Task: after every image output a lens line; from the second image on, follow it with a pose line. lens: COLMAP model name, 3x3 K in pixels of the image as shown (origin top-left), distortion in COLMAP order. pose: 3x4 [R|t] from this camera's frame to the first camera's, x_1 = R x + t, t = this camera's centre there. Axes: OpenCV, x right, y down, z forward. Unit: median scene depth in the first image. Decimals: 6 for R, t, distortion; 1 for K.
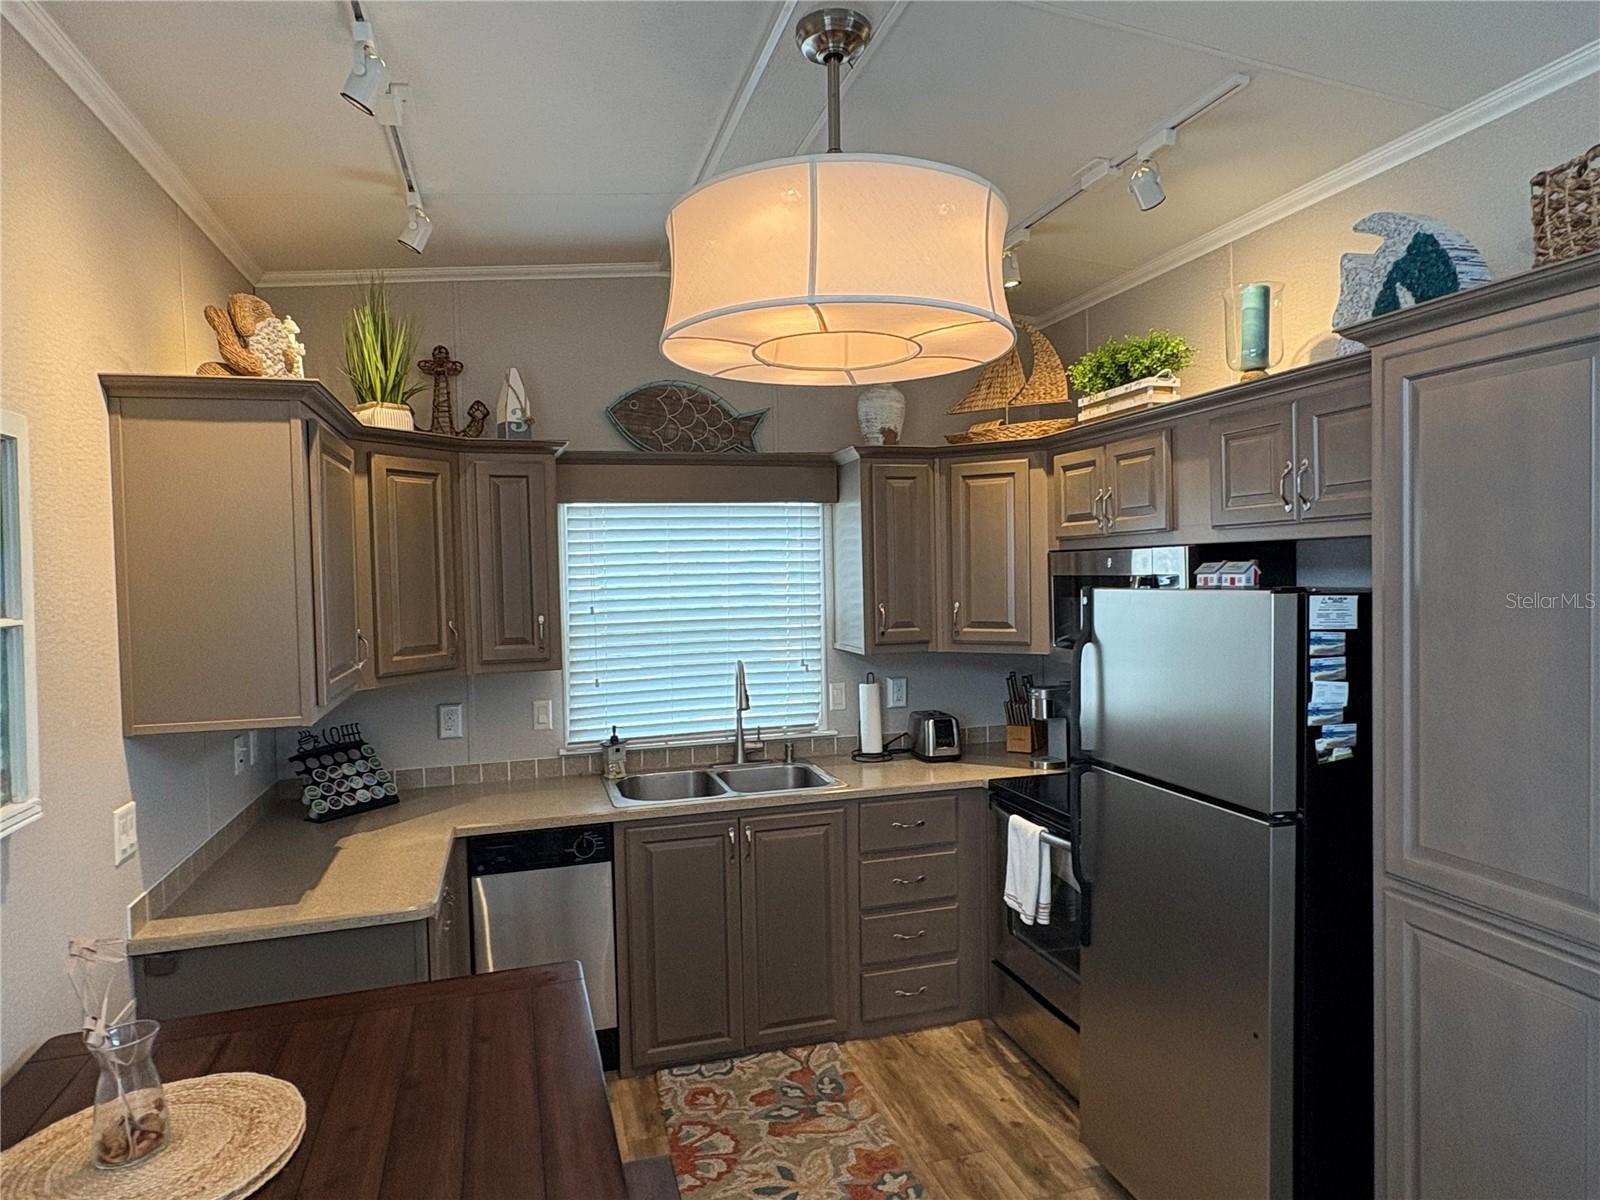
lens RADIAL K [[945.8, 0, 787.1], [0, 945.8, 606.8], [0, 0, 1]] dist [0.000584, 0.008665]
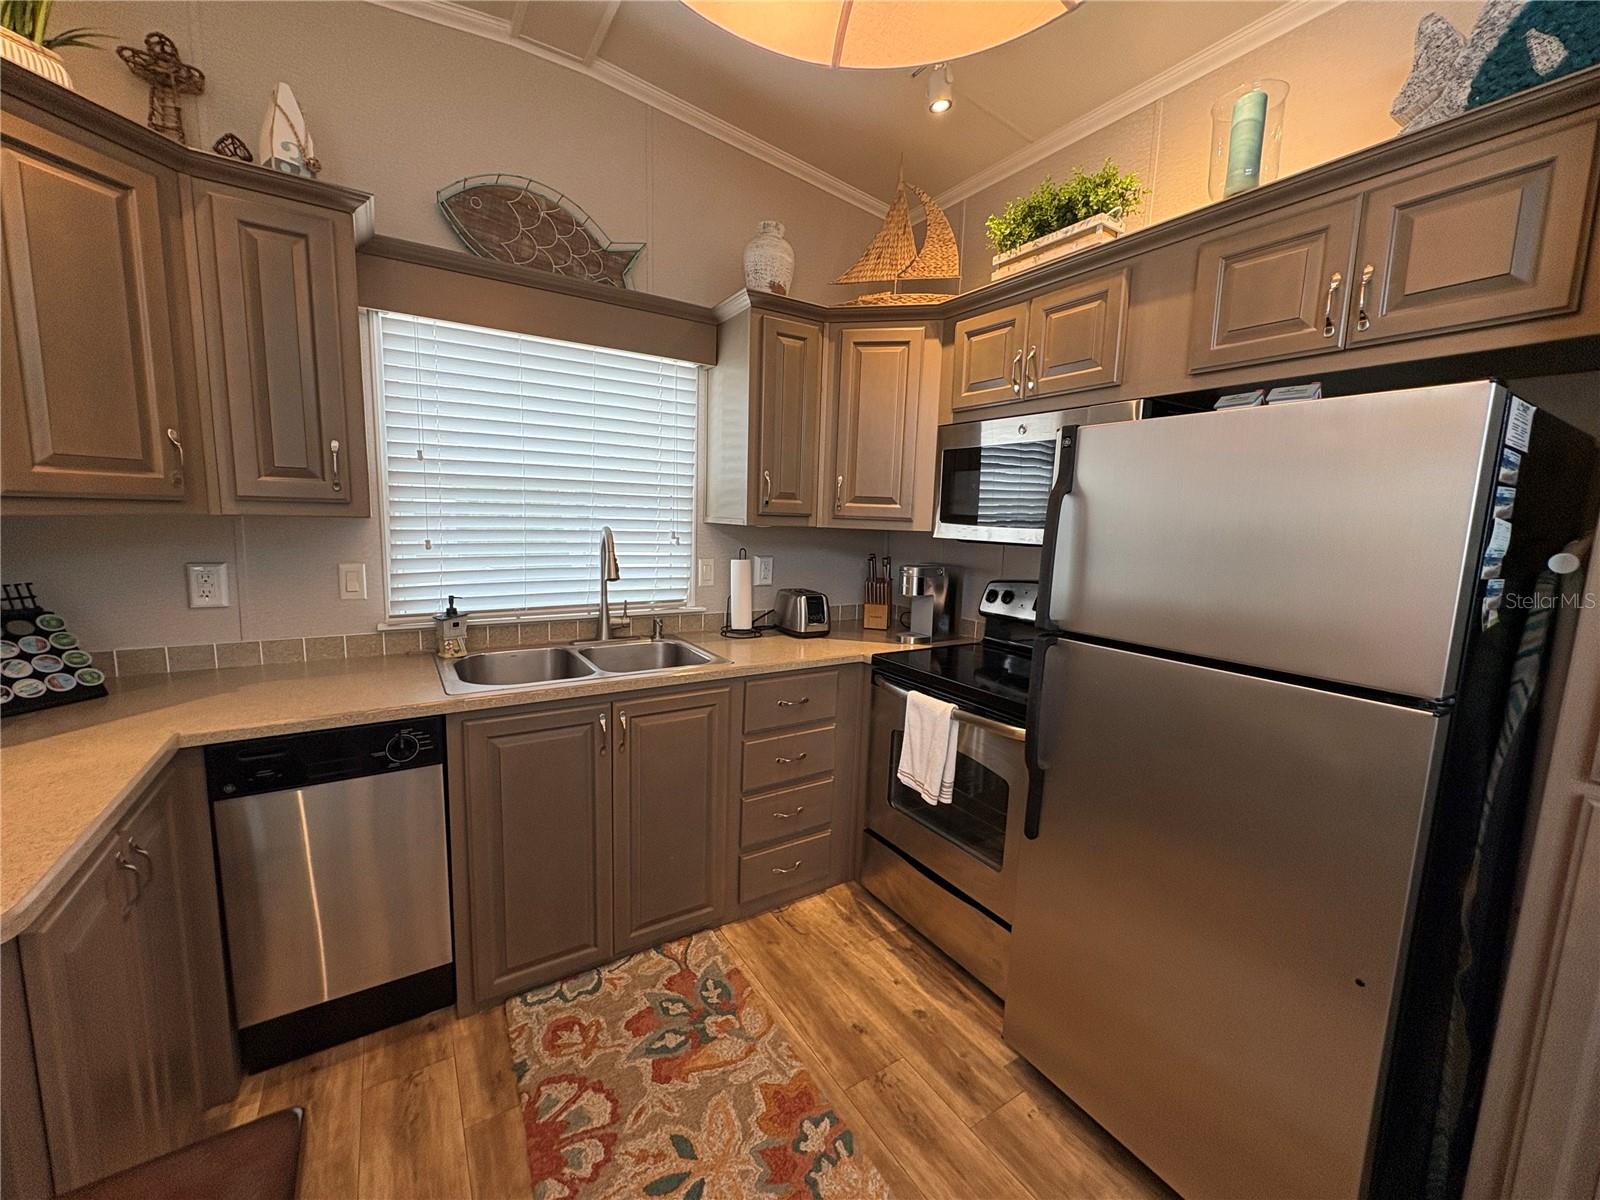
lens RADIAL K [[634.0, 0, 797.3], [0, 634.0, 600.5], [0, 0, 1]] dist [0.002407, -0.000566]
pose [[0.956751, 0.014675, 0.290539, -0.060069], [-0.042944, 0.994910, 0.091162, 0.074973], [-0.287723, -0.099696, 0.952511, 0.429853]]
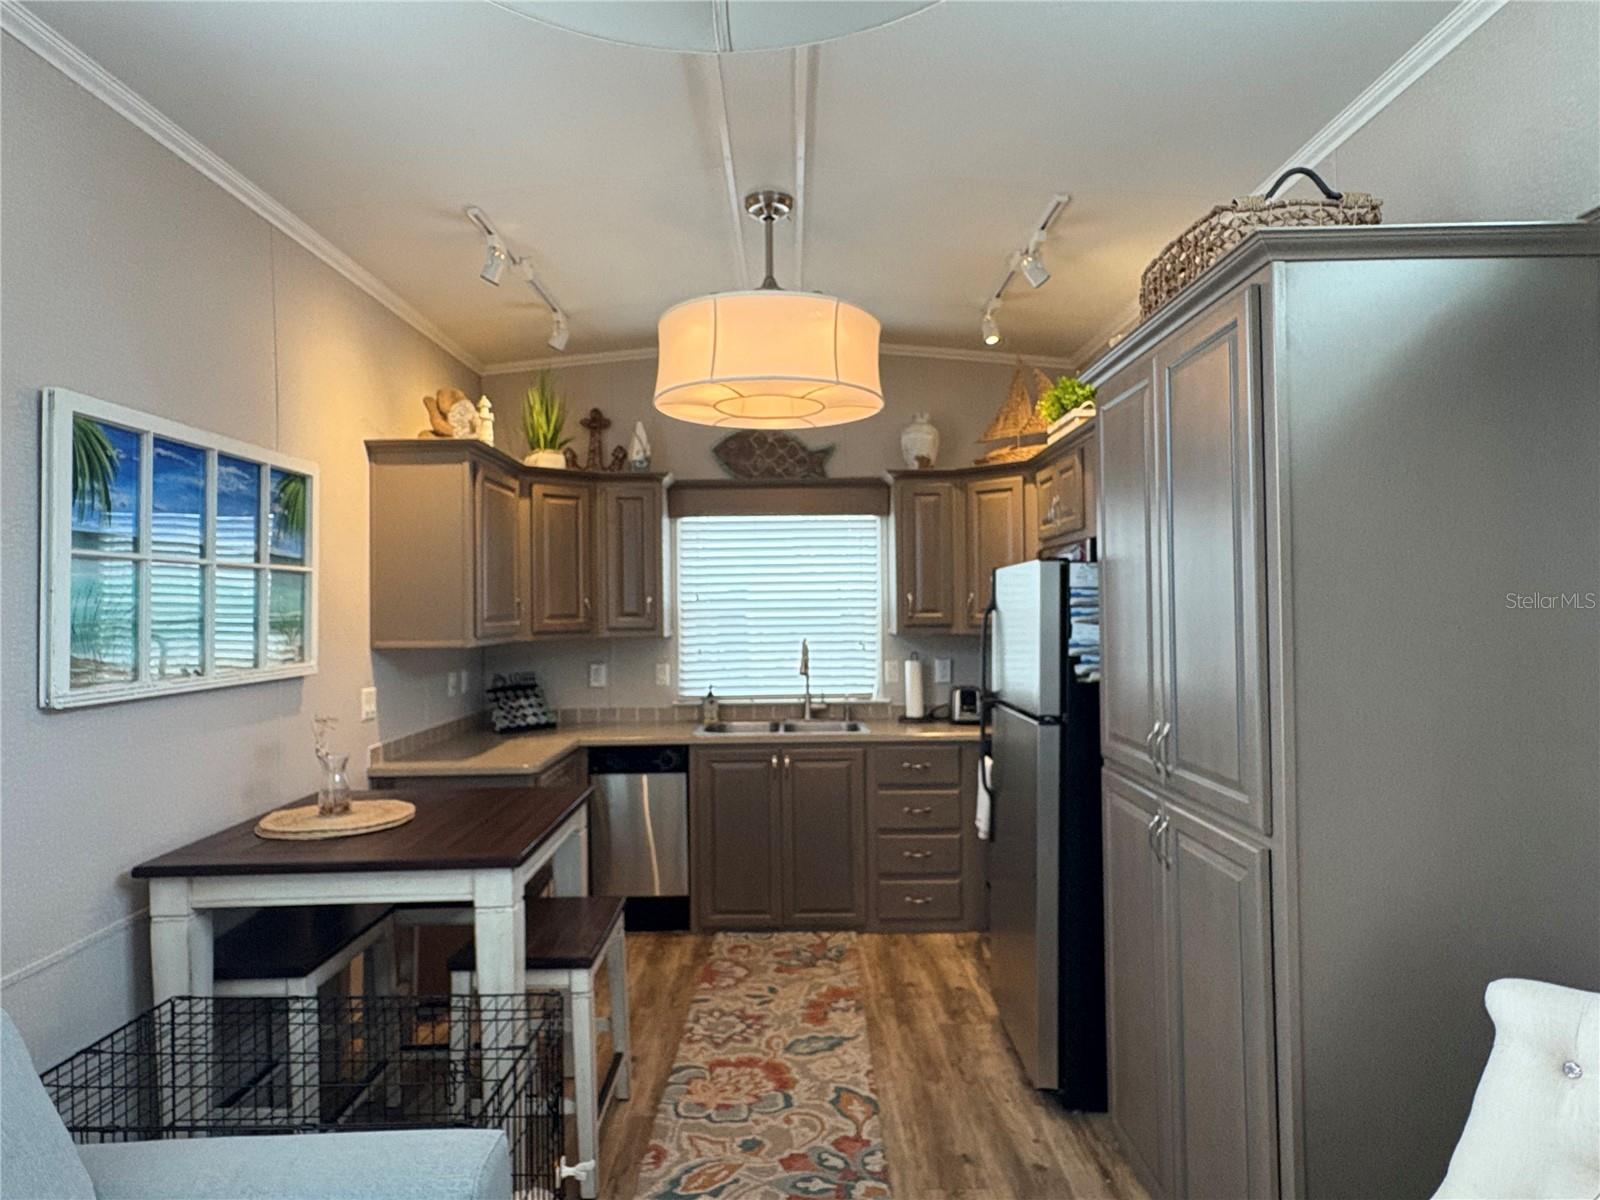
lens RADIAL K [[945.8, 0, 787.1], [0, 945.8, 608.3], [0, 0, 1]] dist [0.000584, 0.008665]
pose [[0.960423, 0.011834, -0.278295, 0.335724], [-0.021637, 0.999248, -0.032182, 0.068687], [0.277705, 0.036930, 0.959956, -0.294207]]
